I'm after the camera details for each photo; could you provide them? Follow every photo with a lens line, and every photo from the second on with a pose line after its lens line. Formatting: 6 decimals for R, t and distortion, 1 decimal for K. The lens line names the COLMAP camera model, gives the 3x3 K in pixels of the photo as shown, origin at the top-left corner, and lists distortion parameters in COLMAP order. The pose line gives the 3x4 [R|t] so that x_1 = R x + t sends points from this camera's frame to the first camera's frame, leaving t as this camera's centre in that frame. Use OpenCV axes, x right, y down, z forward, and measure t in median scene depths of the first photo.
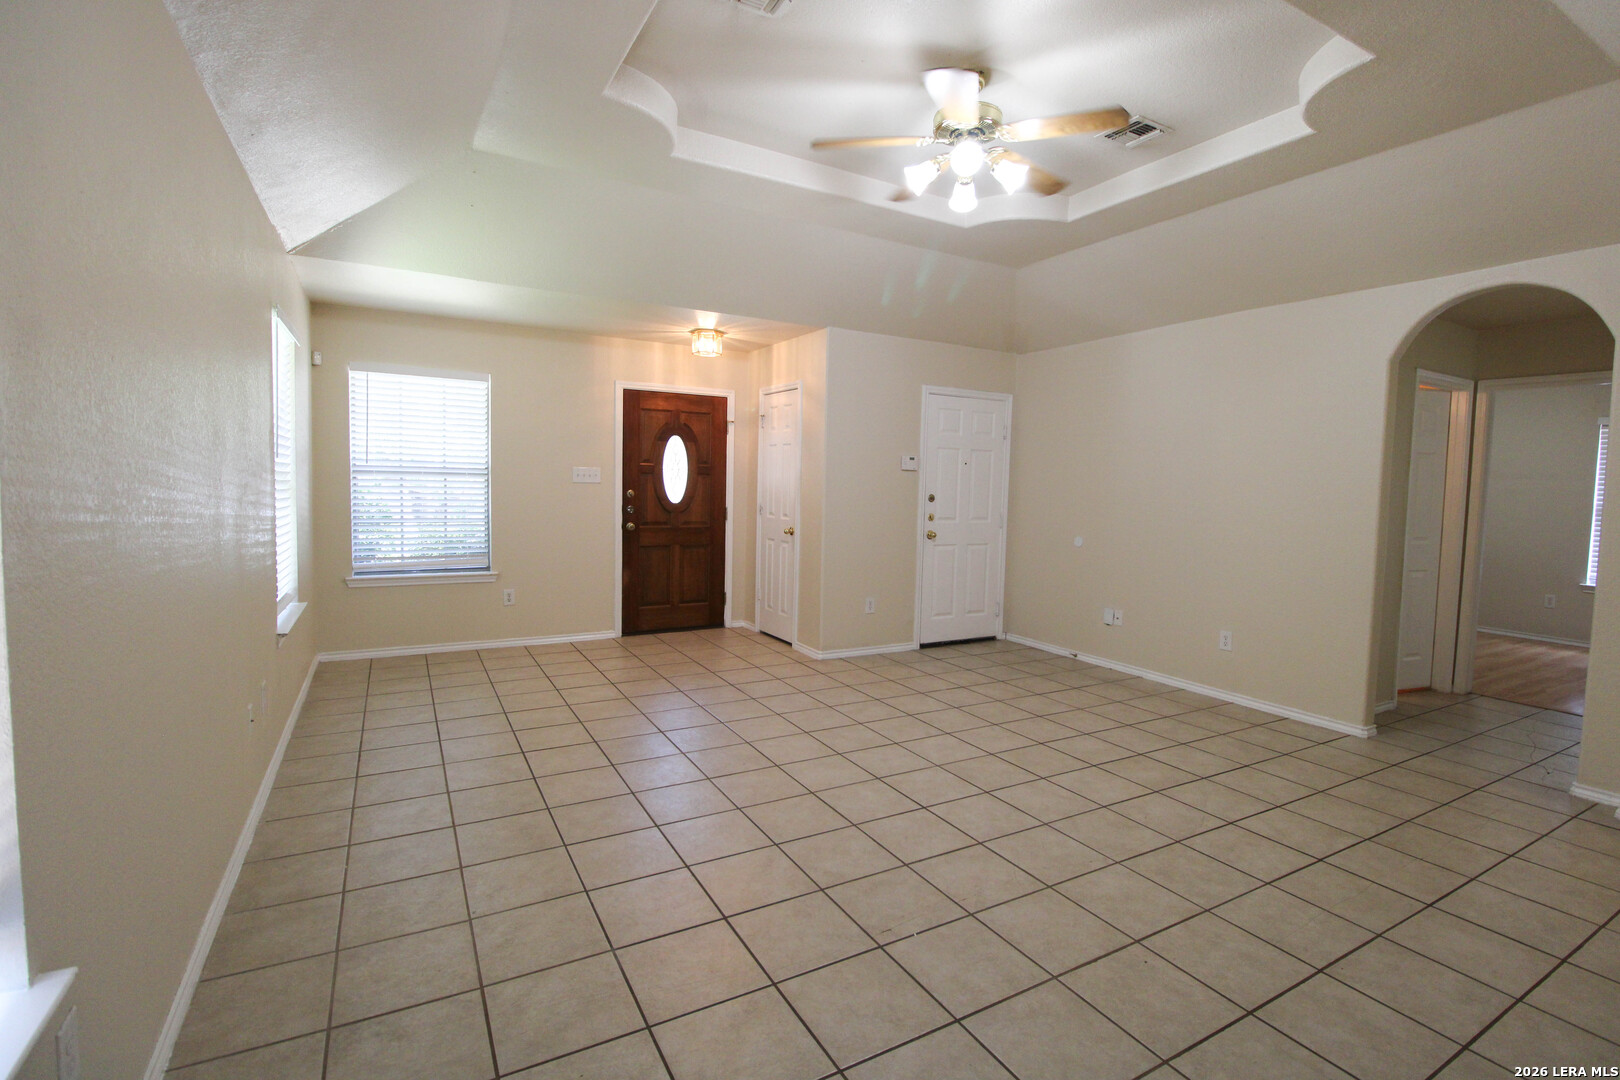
lens RADIAL K [[754.4, 0, 815.0], [0, 754.4, 534.3], [0, 0, 1]] dist [-0.007446, -0.006925]
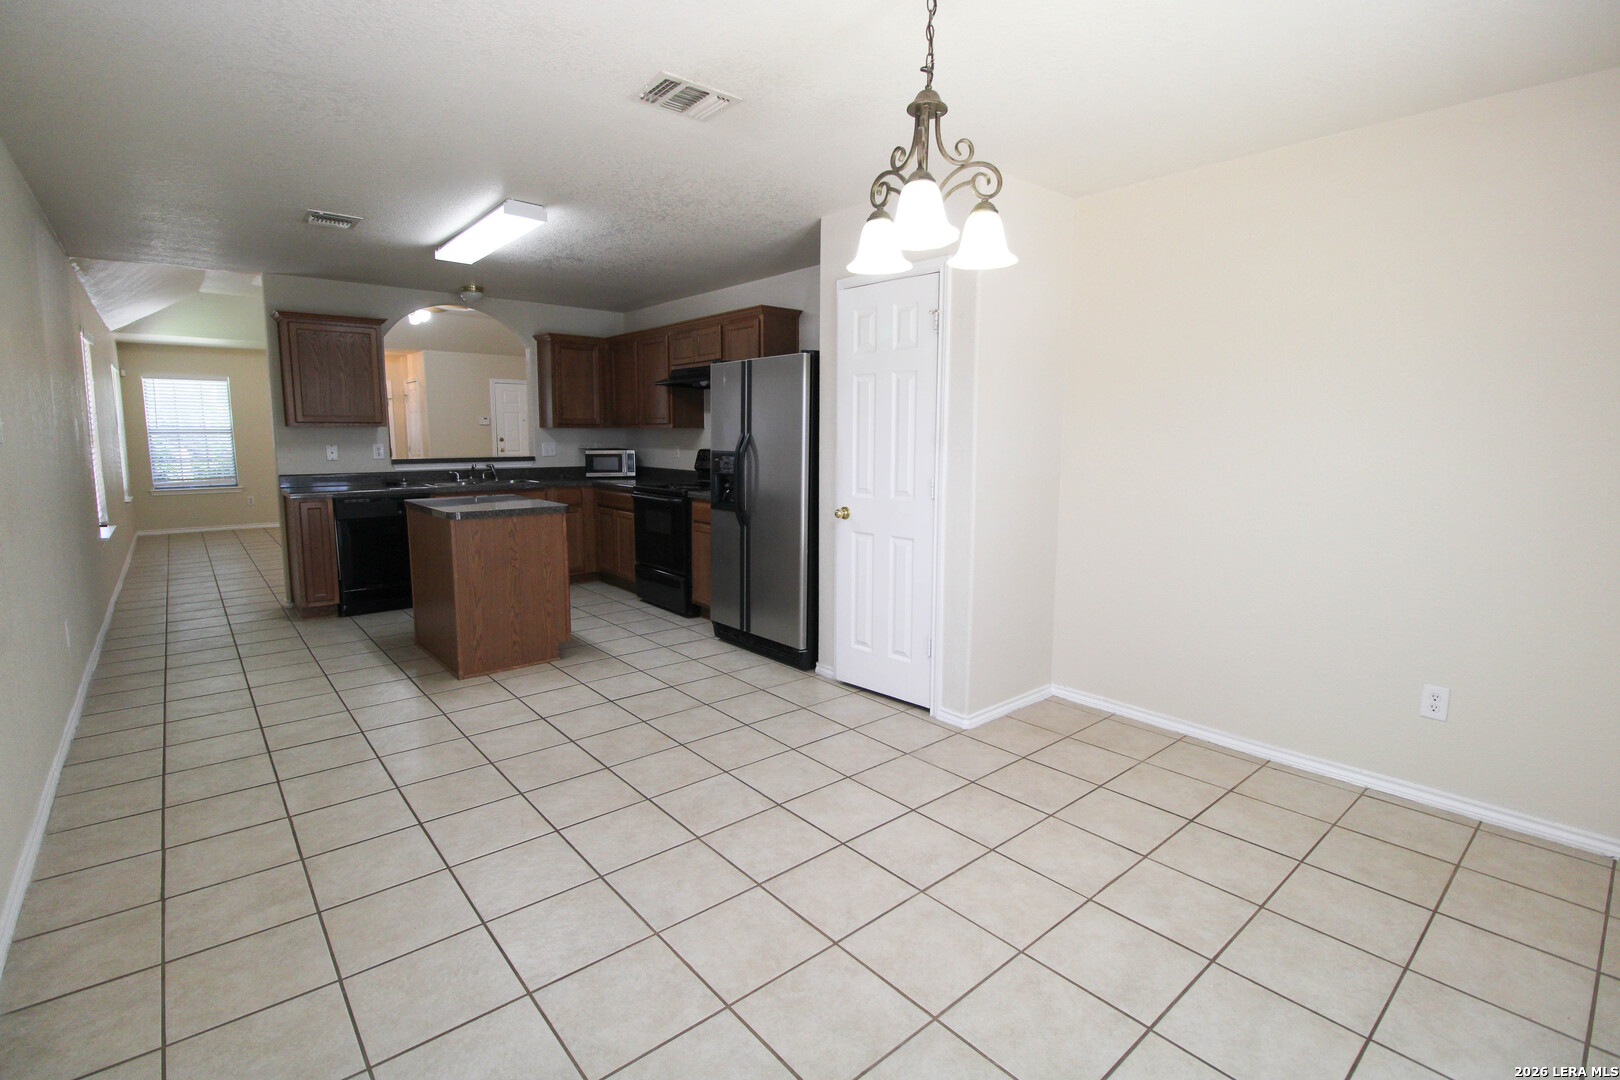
lens RADIAL K [[754.4, 0, 806.4], [0, 754.4, 535.0], [0, 0, 1]] dist [-0.007446, -0.006925]
pose [[0.982600, -0.046439, 0.179837, 0.598994], [0.033904, 0.996817, 0.072158, 0.084170], [-0.182615, -0.064805, 0.981046, -1.055090]]
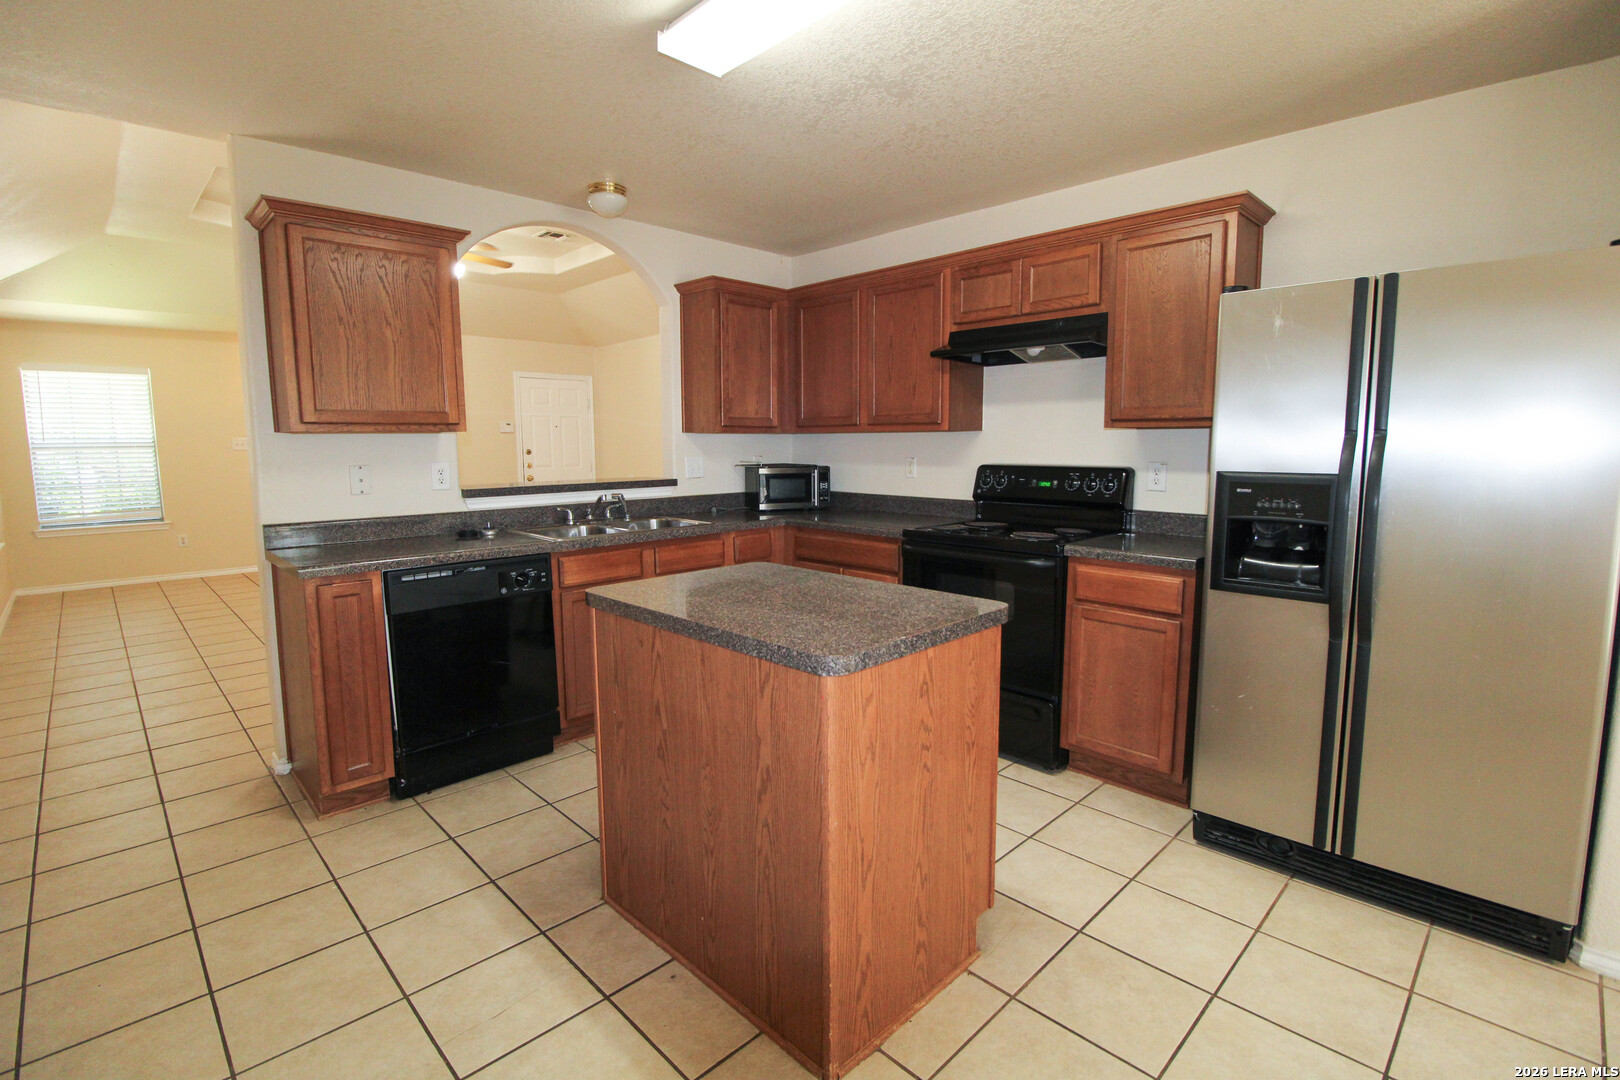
lens RADIAL K [[754.4, 0, 807.4], [0, 754.4, 532.1], [0, 0, 1]] dist [-0.007446, -0.006925]
pose [[0.966730, -0.062202, 0.248123, 0.328262], [0.048553, 0.996971, 0.060757, 0.044456], [-0.251151, -0.046689, 0.966821, -0.540591]]
